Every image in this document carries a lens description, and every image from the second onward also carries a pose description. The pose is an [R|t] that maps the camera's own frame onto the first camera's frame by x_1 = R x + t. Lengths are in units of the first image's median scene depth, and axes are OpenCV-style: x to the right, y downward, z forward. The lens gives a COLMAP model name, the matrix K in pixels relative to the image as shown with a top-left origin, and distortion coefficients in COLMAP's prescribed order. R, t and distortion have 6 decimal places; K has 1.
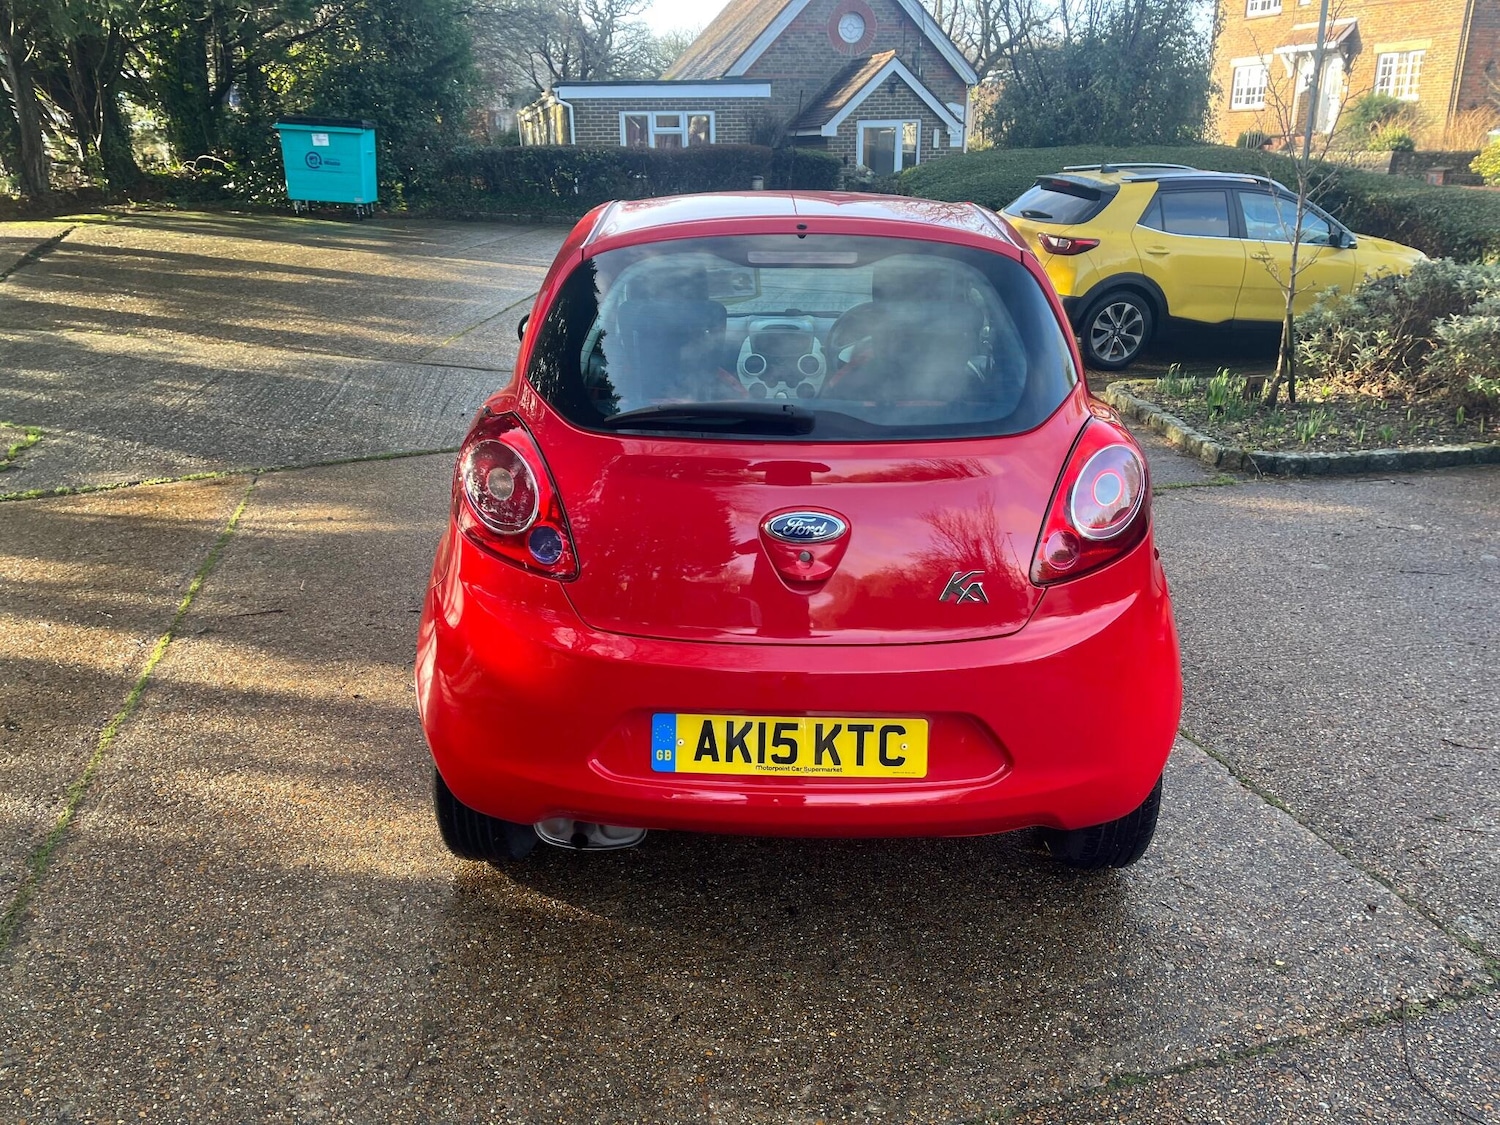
lens RADIAL K [[1131.6, 0, 739.1], [0, 1131.6, 570.6], [0, 0, 1]] dist [0.075405, -0.100995]
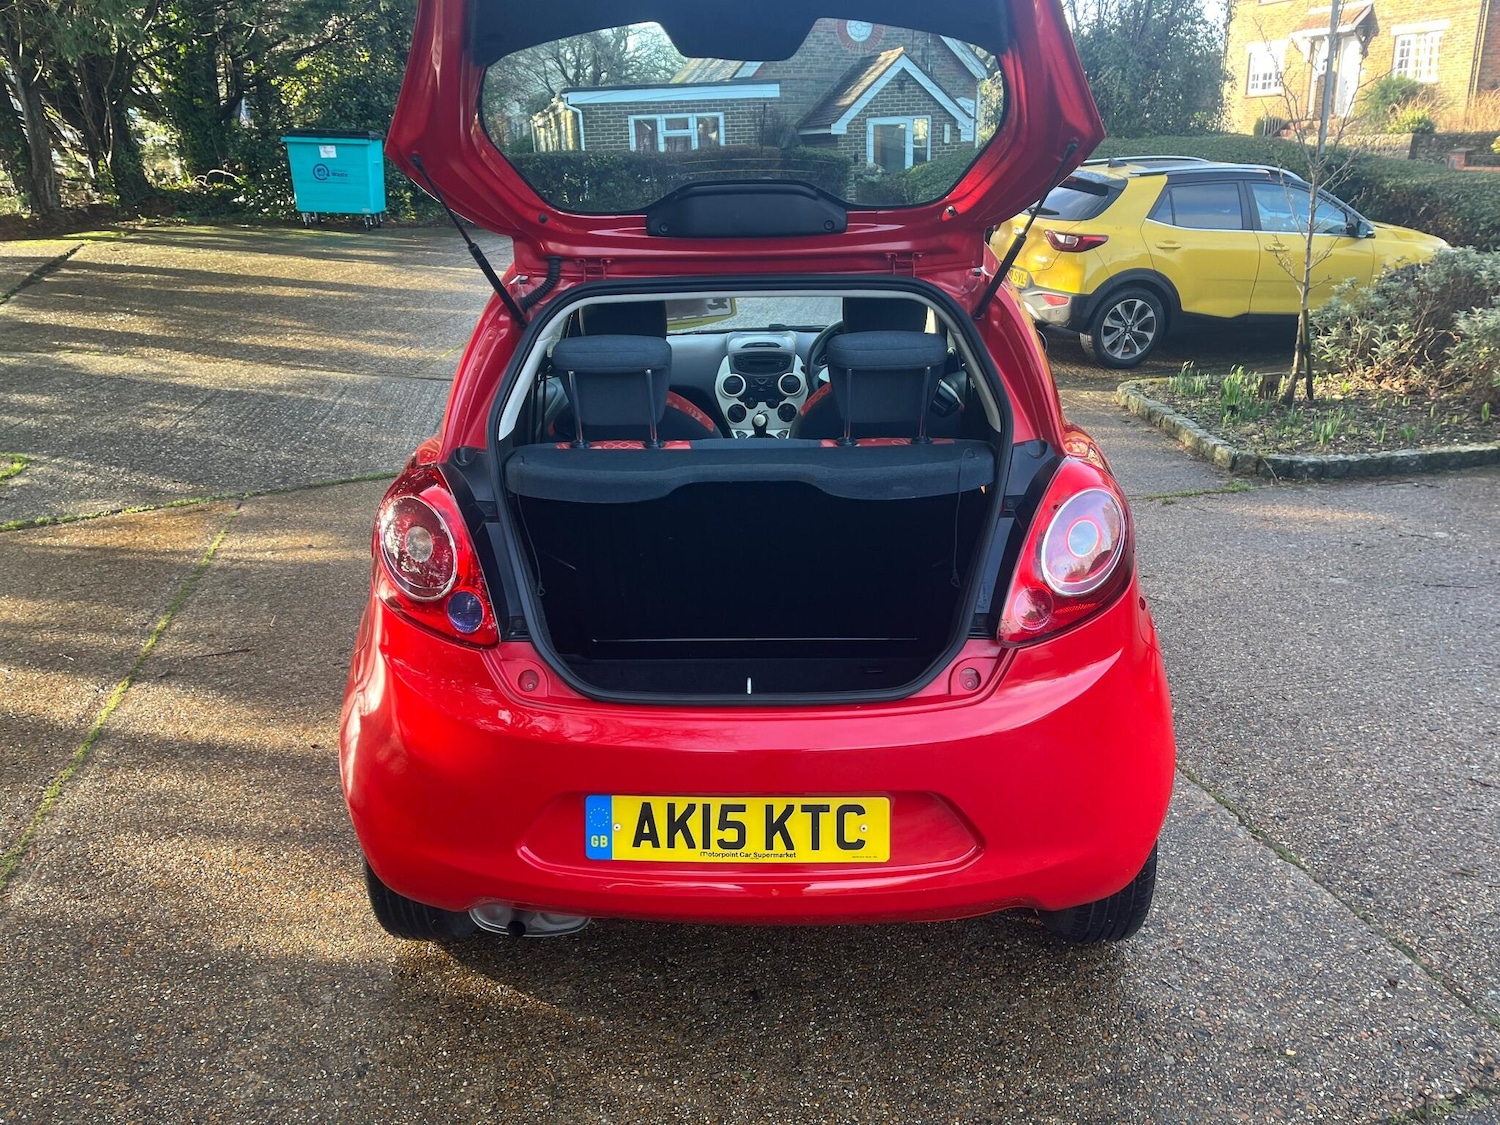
lens RADIAL K [[1131.6, 0, 742.4], [0, 1131.6, 550.0], [0, 0, 1]] dist [0.075405, -0.100995]
pose [[0.999643, -0.018807, -0.018995, 0.027062], [0.018536, 0.999726, -0.014319, -0.021333], [0.019259, 0.013962, 0.999717, 0.034760]]
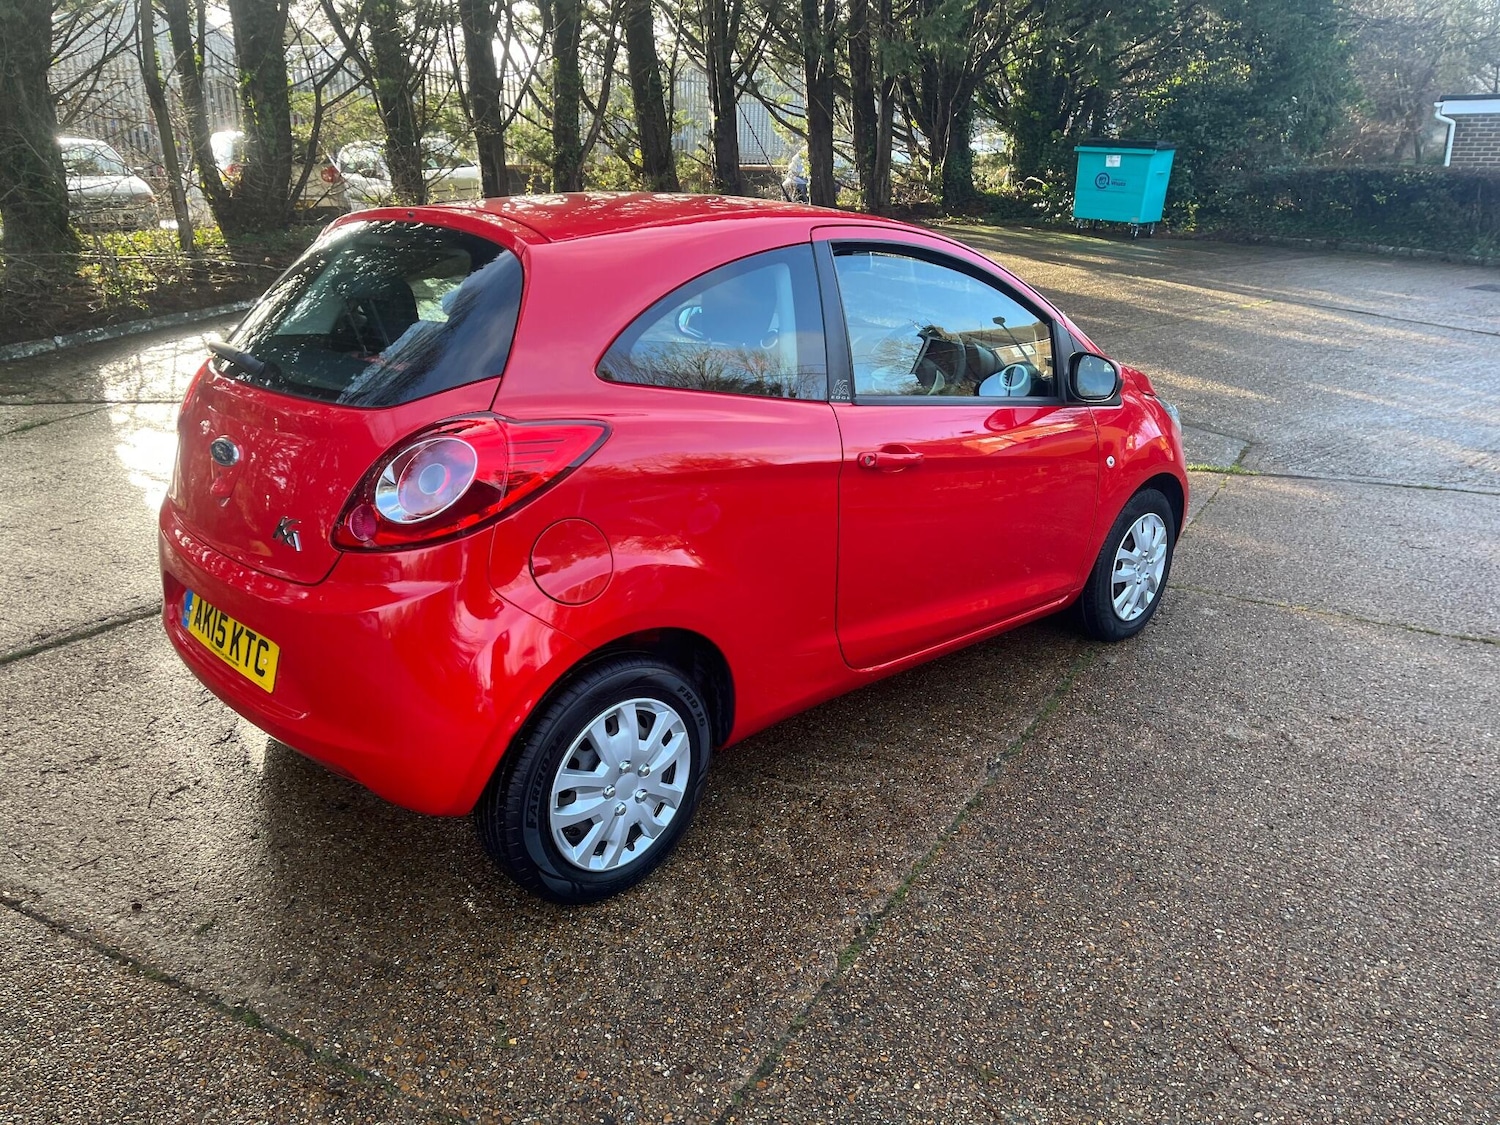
lens RADIAL K [[1131.6, 0, 739.7], [0, 1131.6, 555.5], [0, 0, 1]] dist [0.075405, -0.100995]
pose [[0.708689, 0.229773, -0.667057, 0.473077], [-0.250158, 0.965888, 0.066937, -0.055585], [0.659683, 0.119432, 0.741994, 0.173751]]
